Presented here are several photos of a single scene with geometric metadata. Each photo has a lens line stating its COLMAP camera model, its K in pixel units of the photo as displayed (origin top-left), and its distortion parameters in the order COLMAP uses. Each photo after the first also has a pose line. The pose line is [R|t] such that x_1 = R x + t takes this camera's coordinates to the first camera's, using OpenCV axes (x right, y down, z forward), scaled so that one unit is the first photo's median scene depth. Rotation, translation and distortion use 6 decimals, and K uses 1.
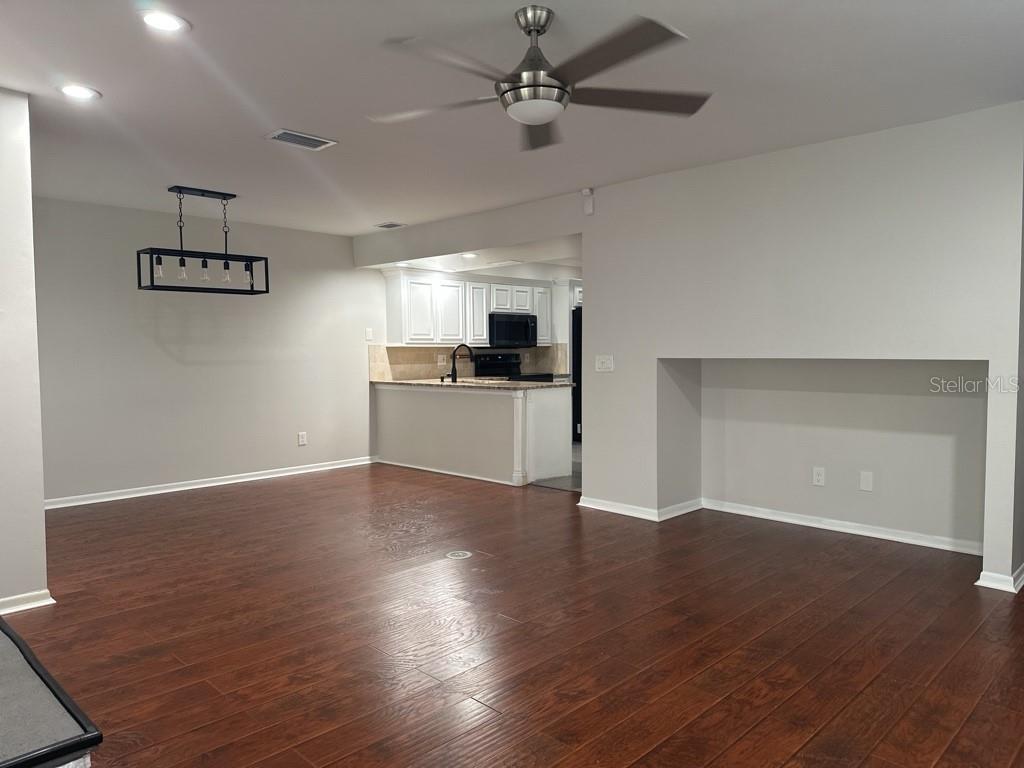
lens RADIAL K [[716.5, 0, 507.8], [0, 716.5, 387.3], [0, 0, 1]] dist [0.084235, -0.108861]
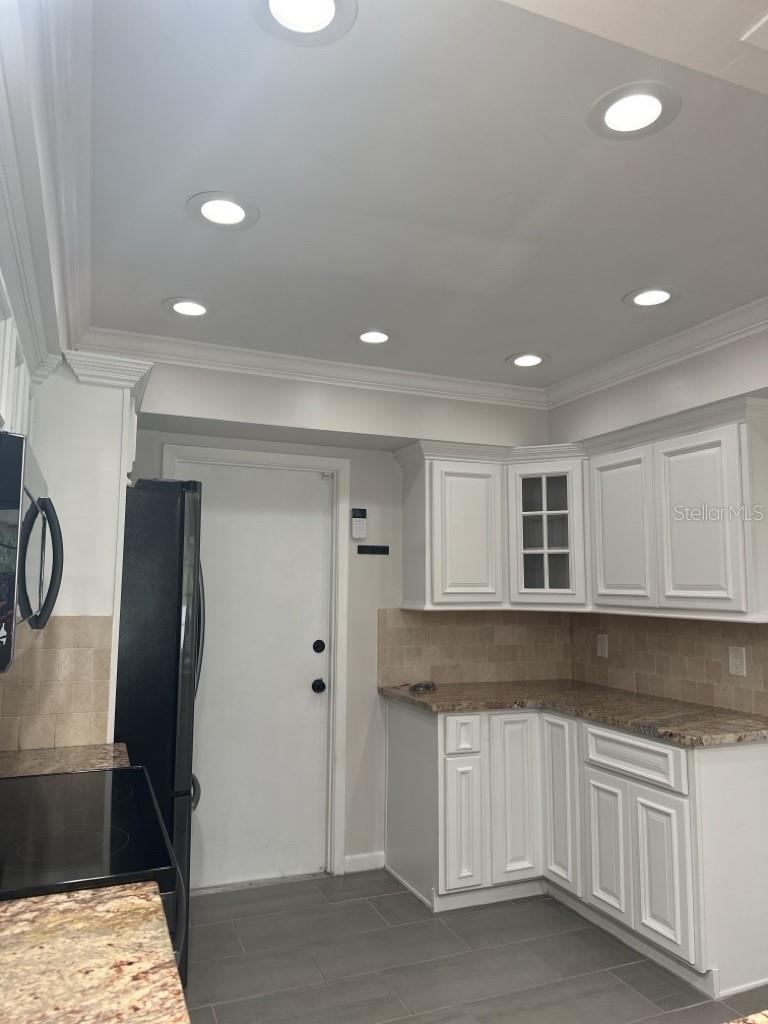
lens RADIAL K [[704.1, 0, 380.4], [0, 704.1, 514.5], [0, 0, 1]] dist [0.202537, -0.348305]
pose [[0.392544, 0.104420, 0.913787, -0.117178], [0.040358, 0.990622, -0.130537, -0.063504], [-0.918847, 0.088120, 0.384648, 0.864162]]
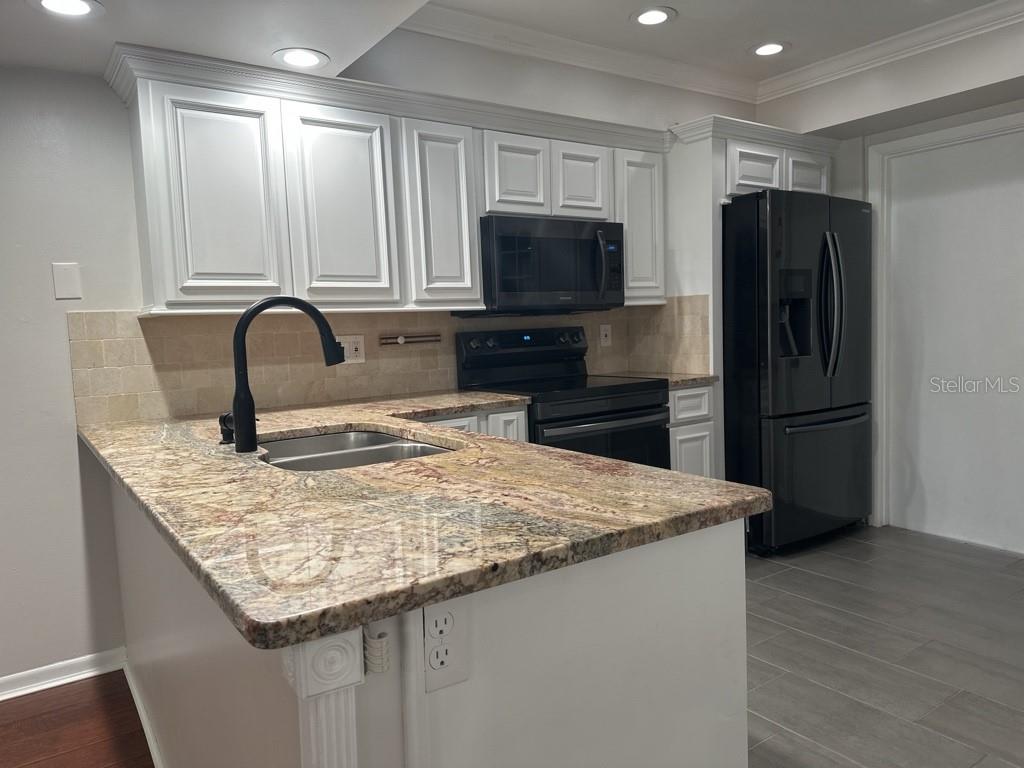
lens RADIAL K [[716.5, 0, 507.8], [0, 716.5, 387.3], [0, 0, 1]] dist [0.084235, -0.108861]
pose [[0.982765, -0.013623, -0.184358, 0.051295], [0.020357, 0.999191, 0.034685, -0.029777], [0.183736, -0.037840, 0.982247, 0.640282]]
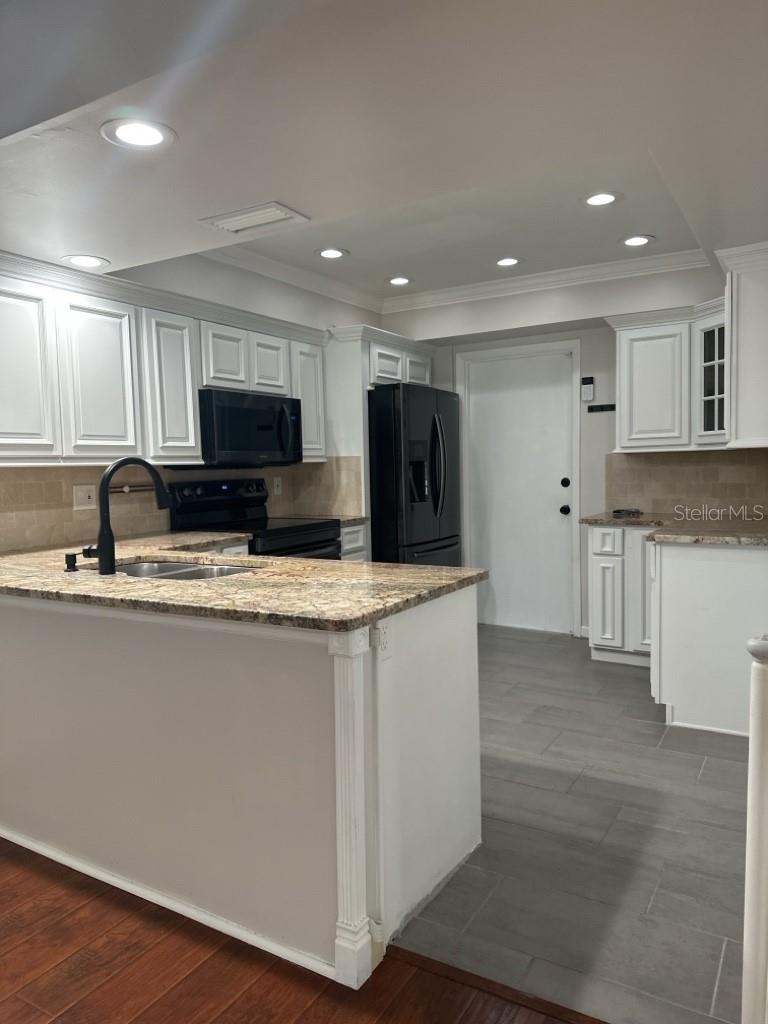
lens RADIAL K [[718.3, 0, 393.2], [0, 718.3, 508.5], [0, 0, 1]] dist [0.098572, -0.110974]
pose [[0.966208, -0.028649, 0.256167, -0.026864], [0.027371, 0.999589, 0.008555, -0.030062], [-0.256307, -0.001254, 0.966595, 0.534449]]
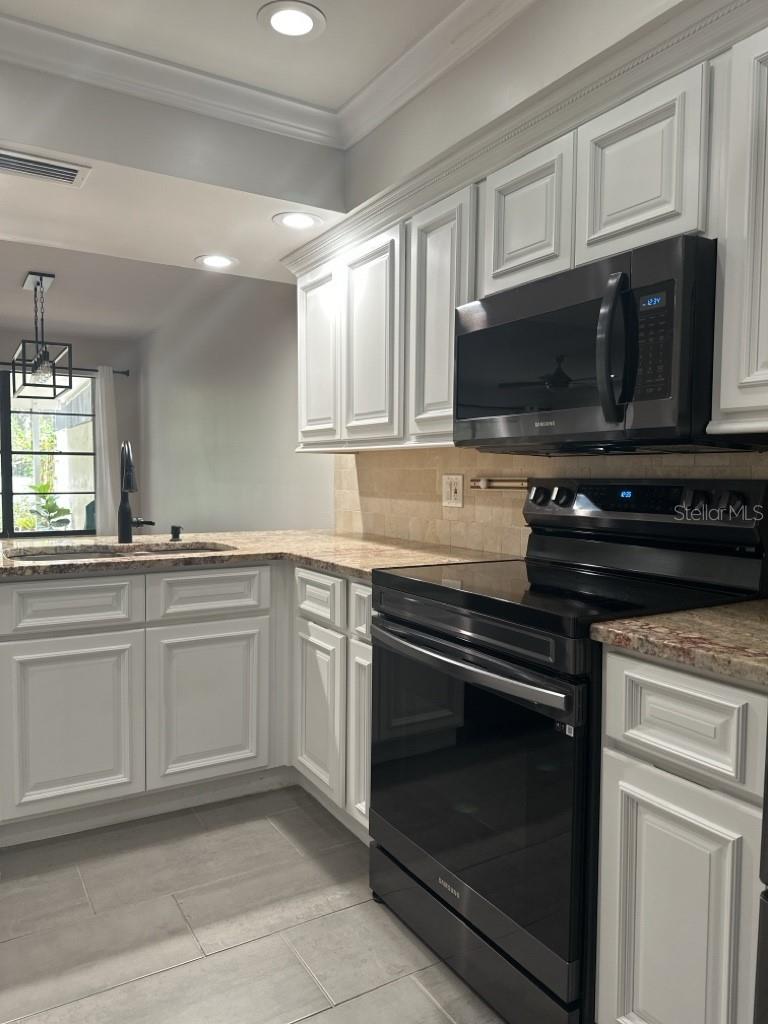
lens RADIAL K [[716.5, 0, 391.1], [0, 716.5, 515.5], [0, 0, 1]] dist [0.084235, -0.108861]
pose [[-0.236010, 0.067118, -0.969430, 0.219548], [-0.057093, 0.994931, 0.082783, -0.051164], [0.970072, 0.074885, -0.230982, 1.019896]]
